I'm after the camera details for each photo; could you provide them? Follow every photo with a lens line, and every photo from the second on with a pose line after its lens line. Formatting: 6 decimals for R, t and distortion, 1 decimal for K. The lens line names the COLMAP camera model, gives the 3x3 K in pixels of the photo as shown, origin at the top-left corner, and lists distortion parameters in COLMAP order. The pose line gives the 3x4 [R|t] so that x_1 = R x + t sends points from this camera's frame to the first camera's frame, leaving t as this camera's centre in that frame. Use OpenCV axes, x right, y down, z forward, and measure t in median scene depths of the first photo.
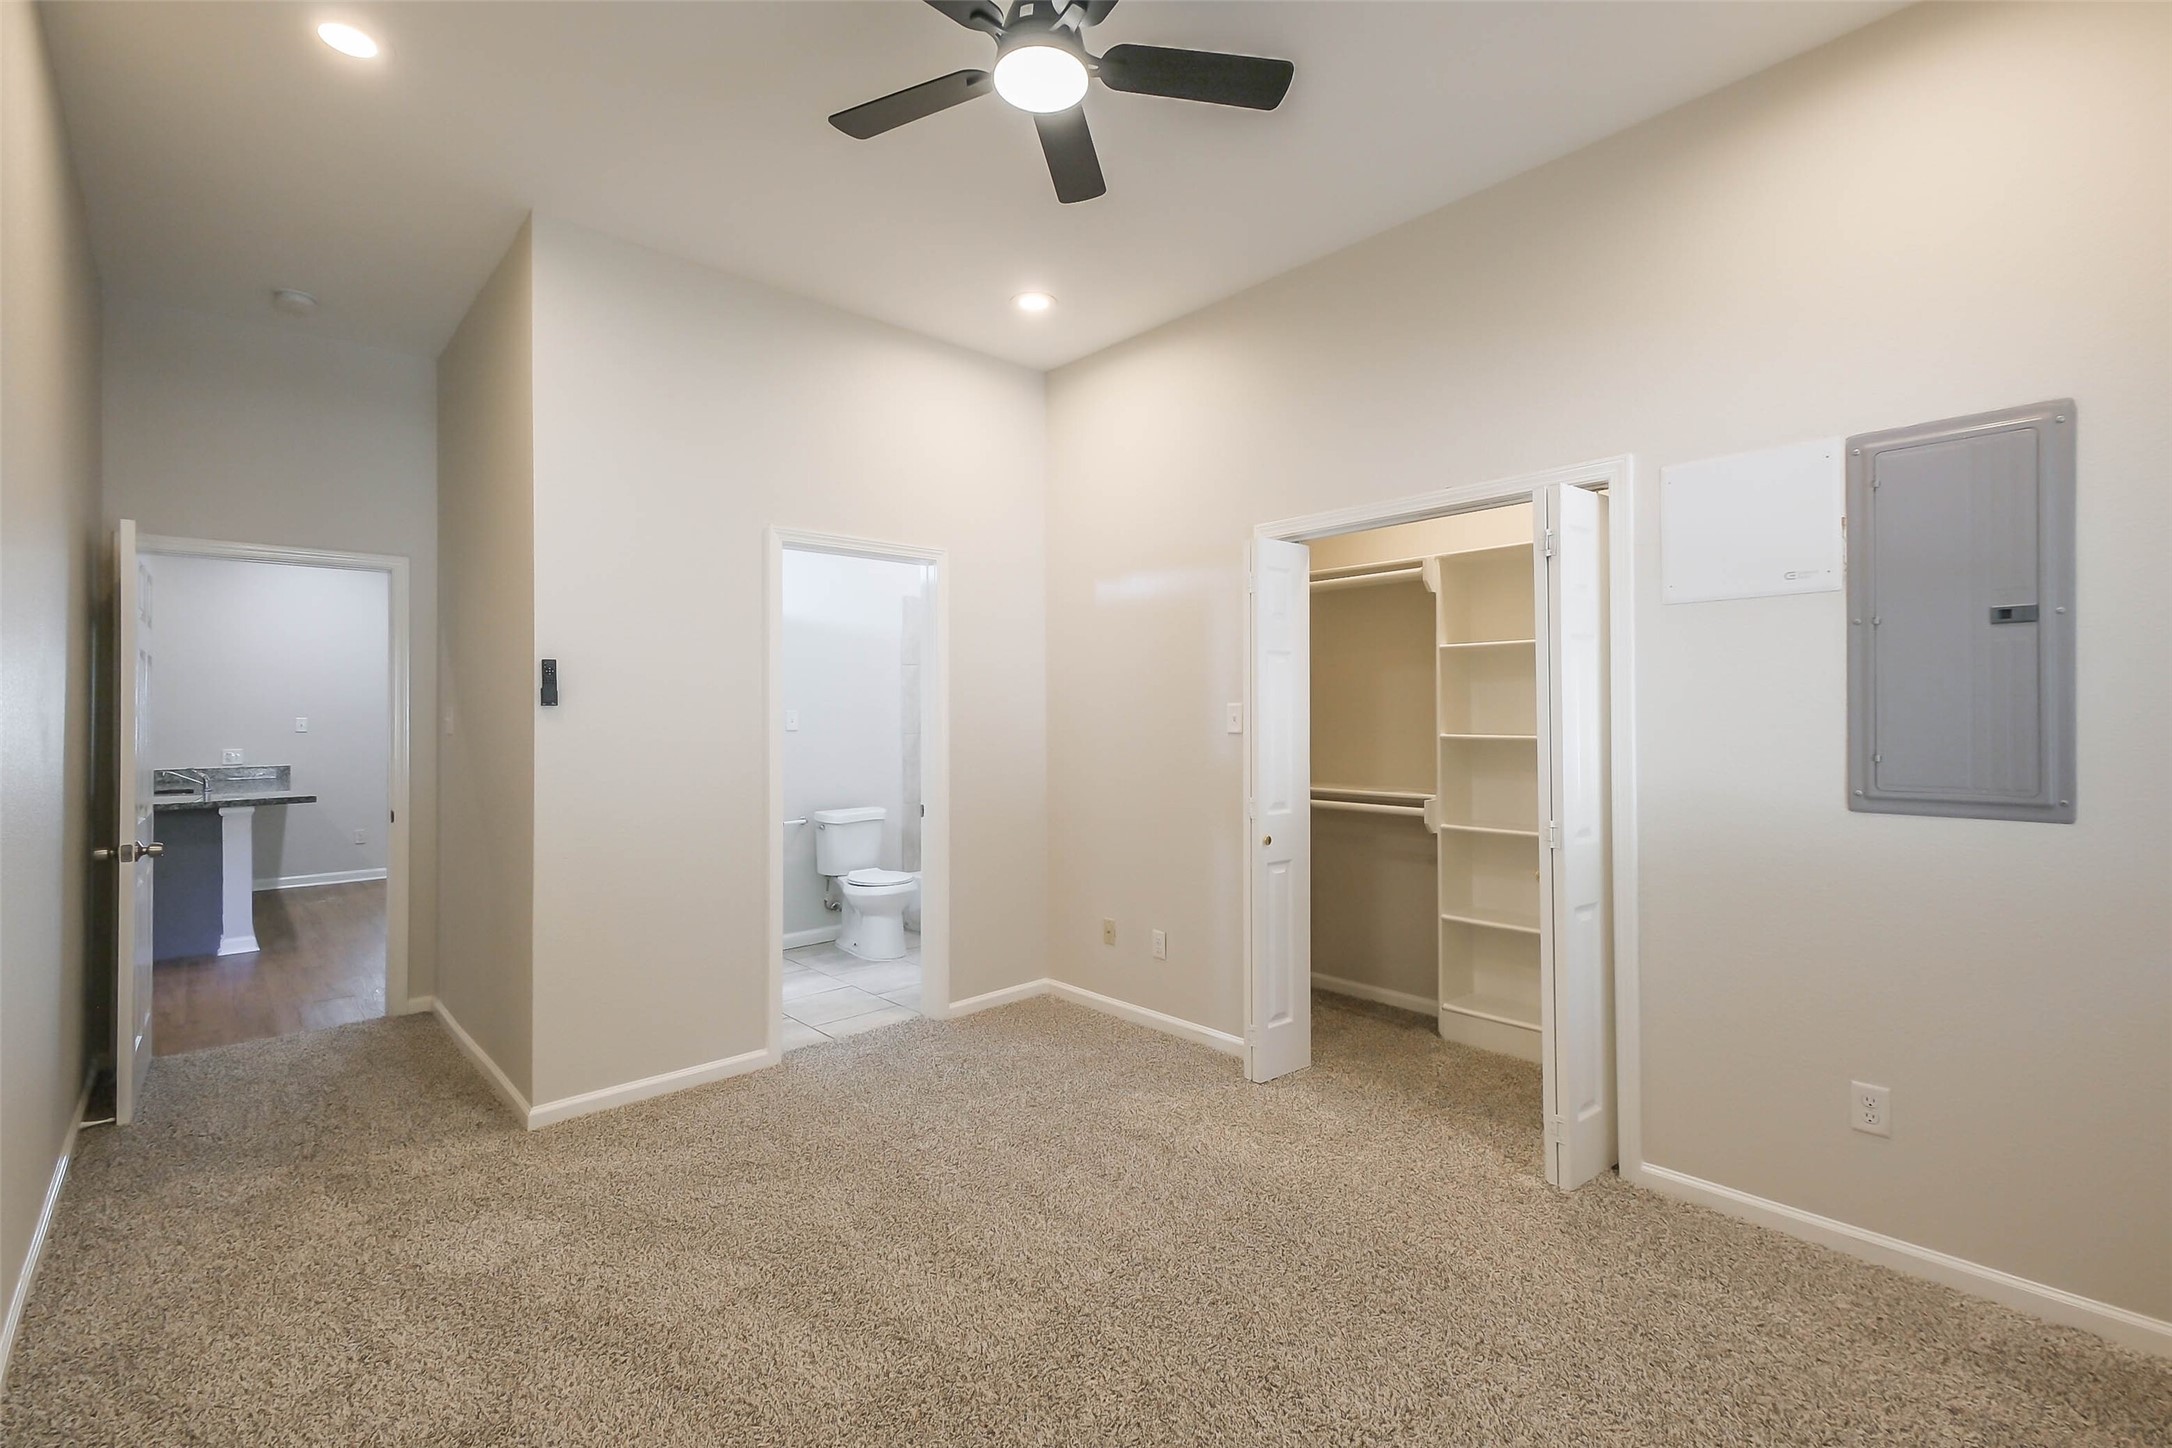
lens RADIAL K [[941.4, 0, 1082.2], [0, 941.4, 738.0], [0, 0, 1]] dist [0.016180, -0.000427]
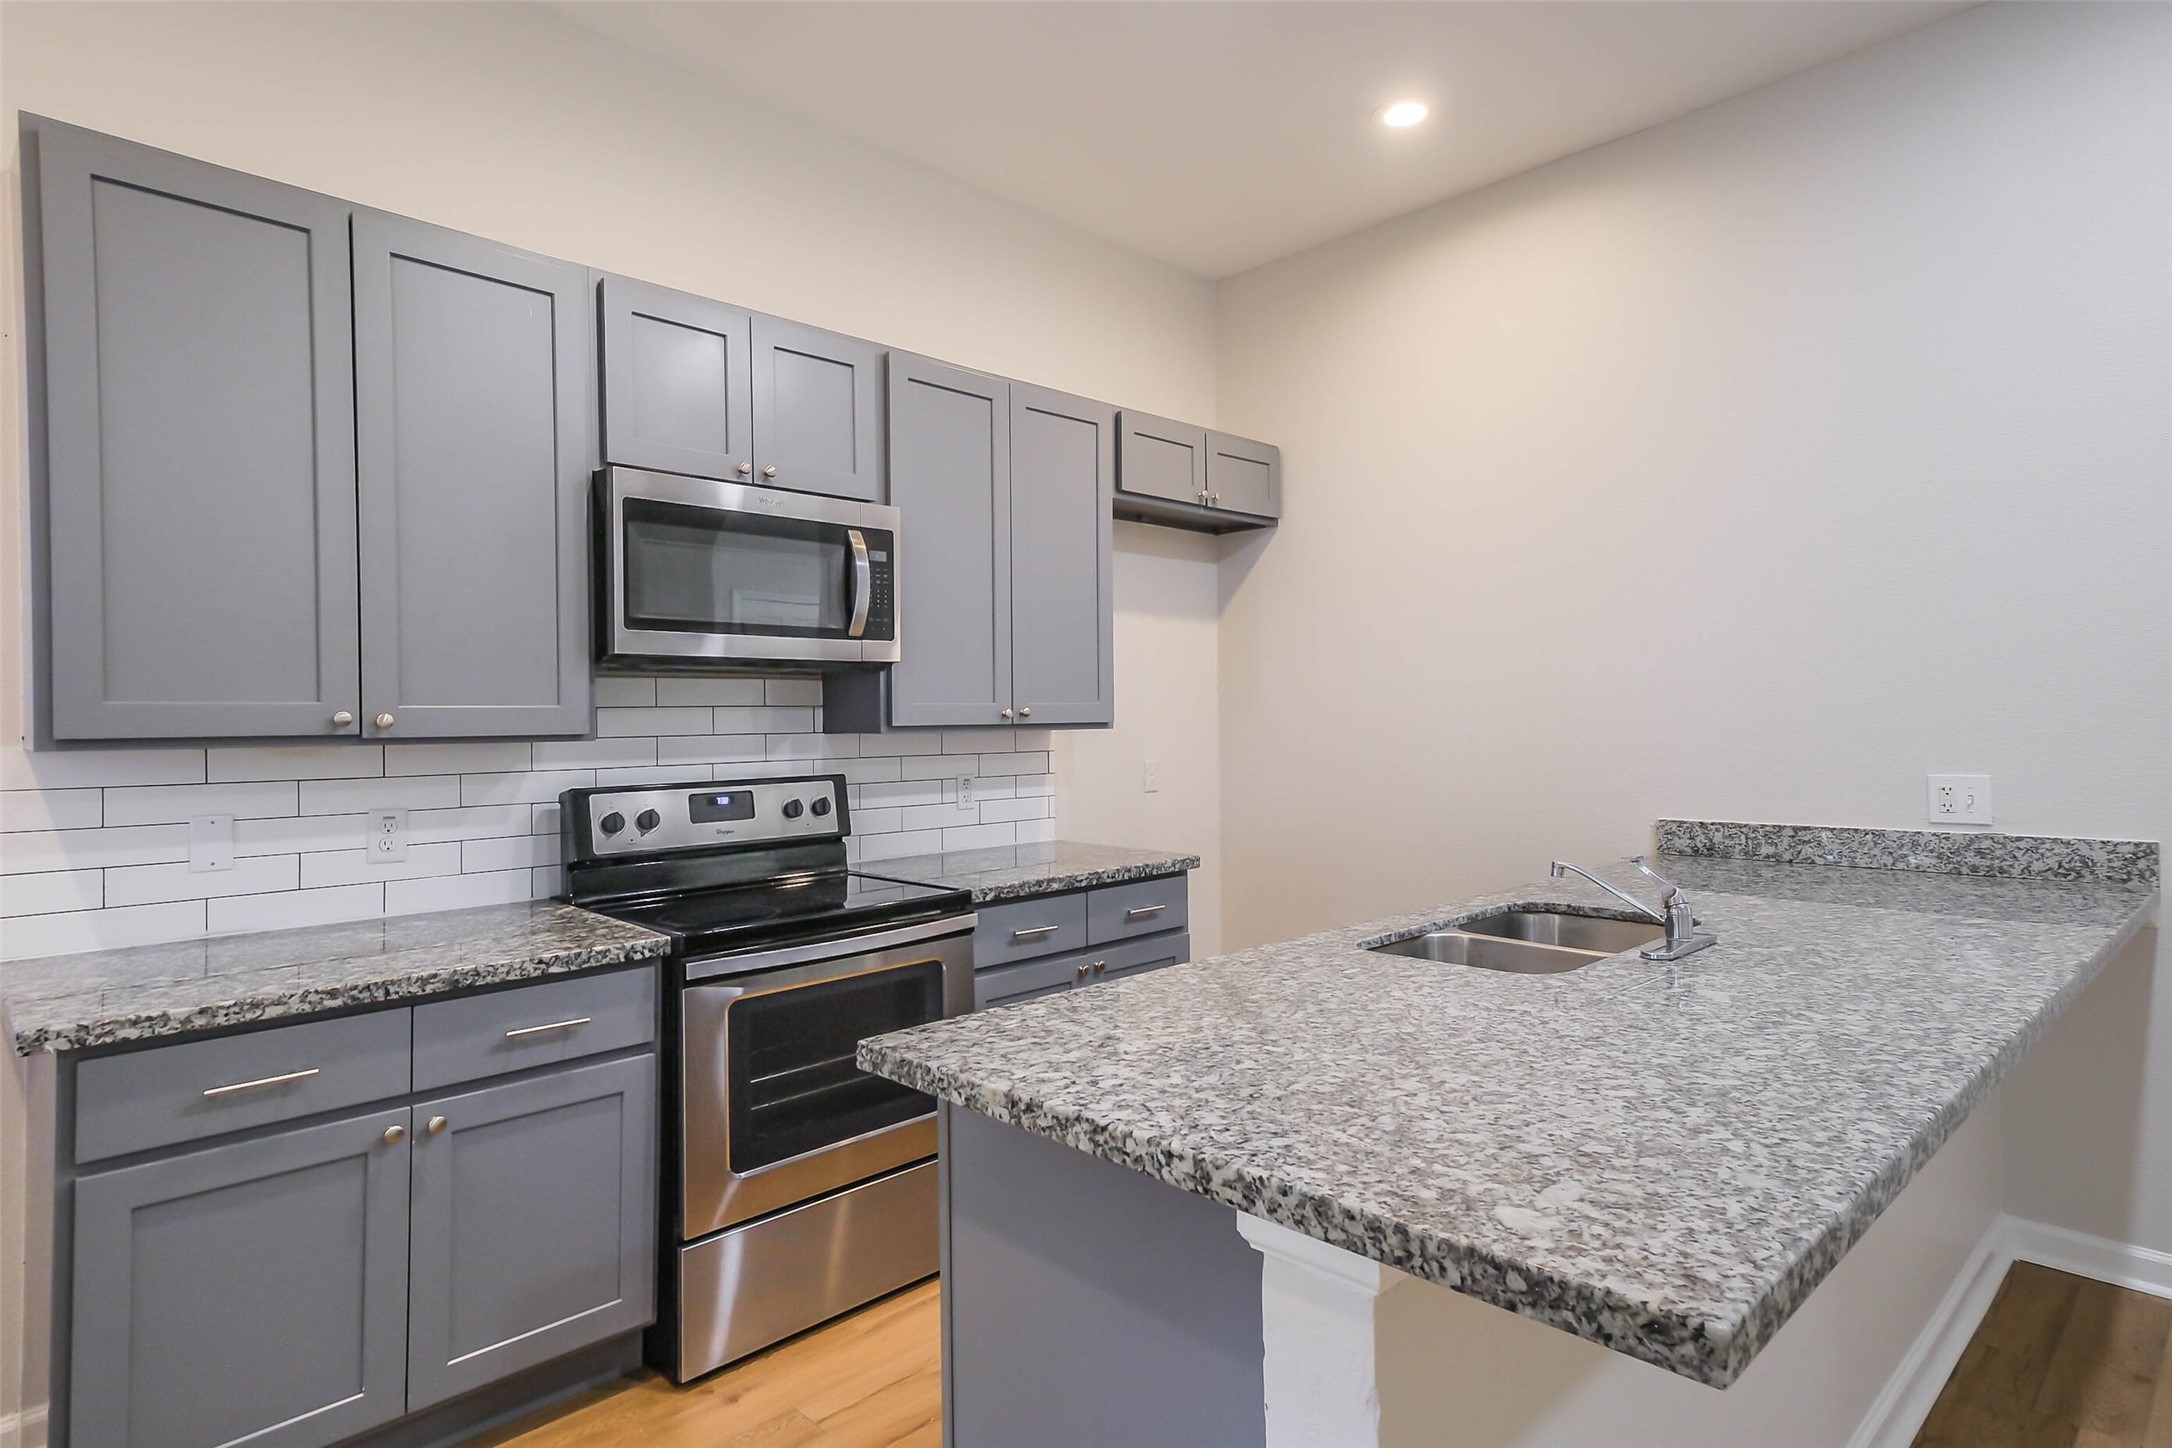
lens RADIAL K [[1156.6, 0, 1085.0], [0, 1156.6, 716.2], [0, 0, 1]] dist [0.039606, -0.003569]
pose [[0.018706, 0.000623, -0.999825, -0.593028], [-0.000048, 1.000000, 0.000622, -0.007845], [0.999825, 0.000037, 0.018706, 0.816380]]
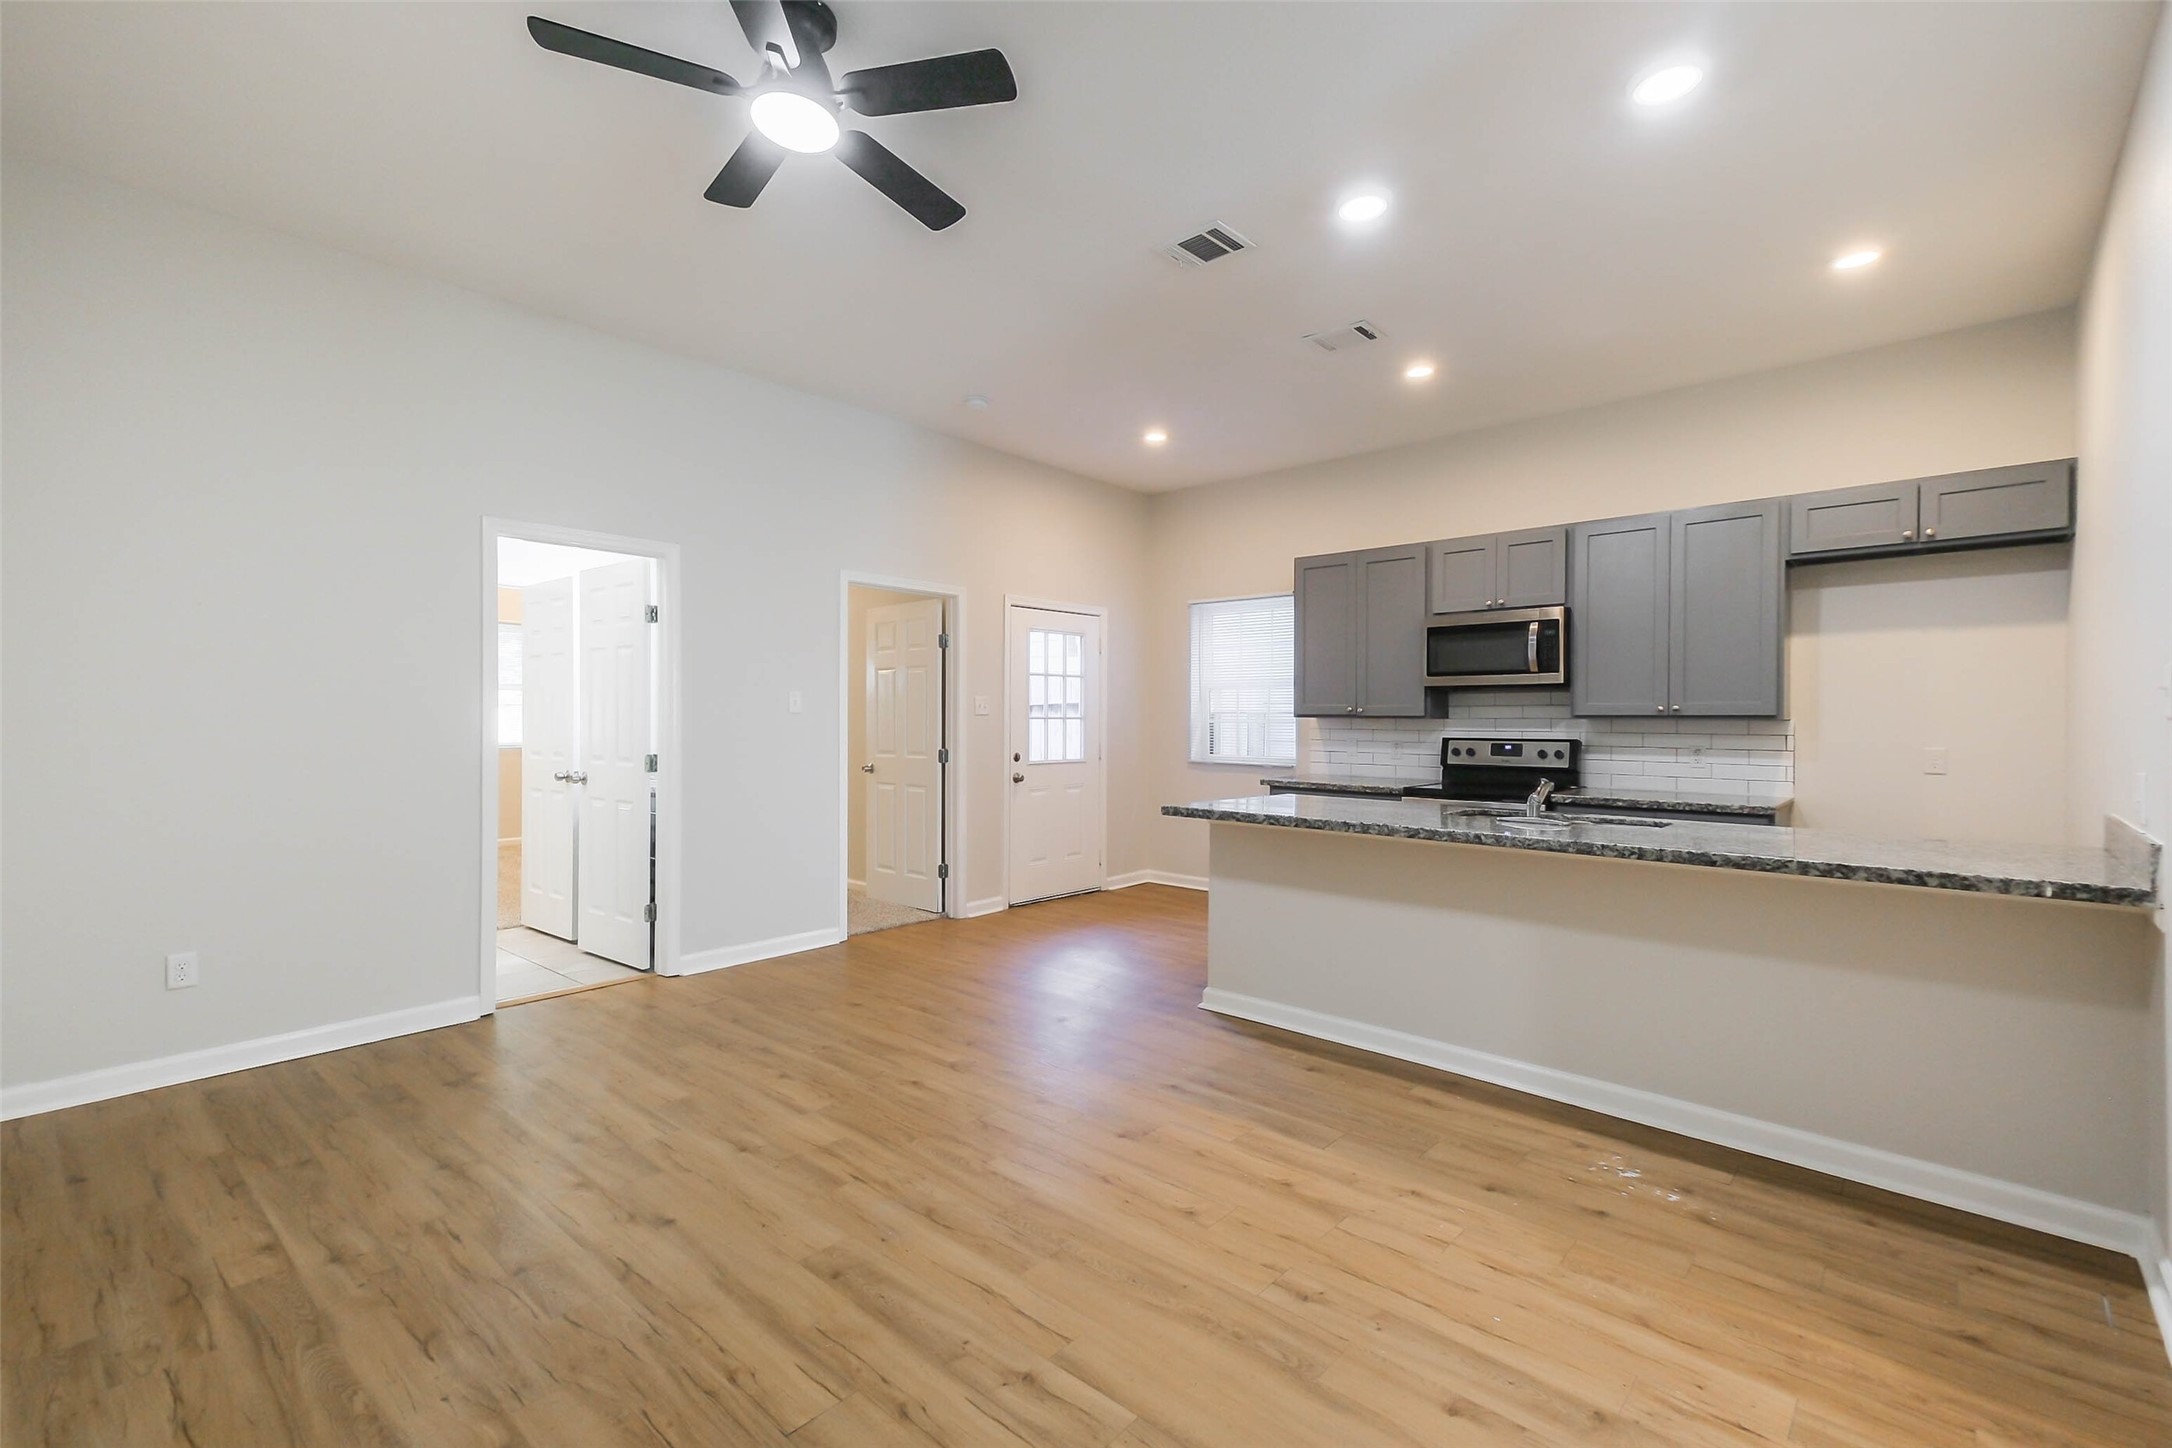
lens RADIAL K [[941.4, 0, 1093.1], [0, 941.4, 718.0], [0, 0, 1]] dist [0.016180, -0.000427]
pose [[-0.995644, -0.001154, -0.093232, -0.607769], [-0.002561, 0.999885, 0.014977, -0.011760], [0.093204, 0.015150, -0.995532, 1.466431]]
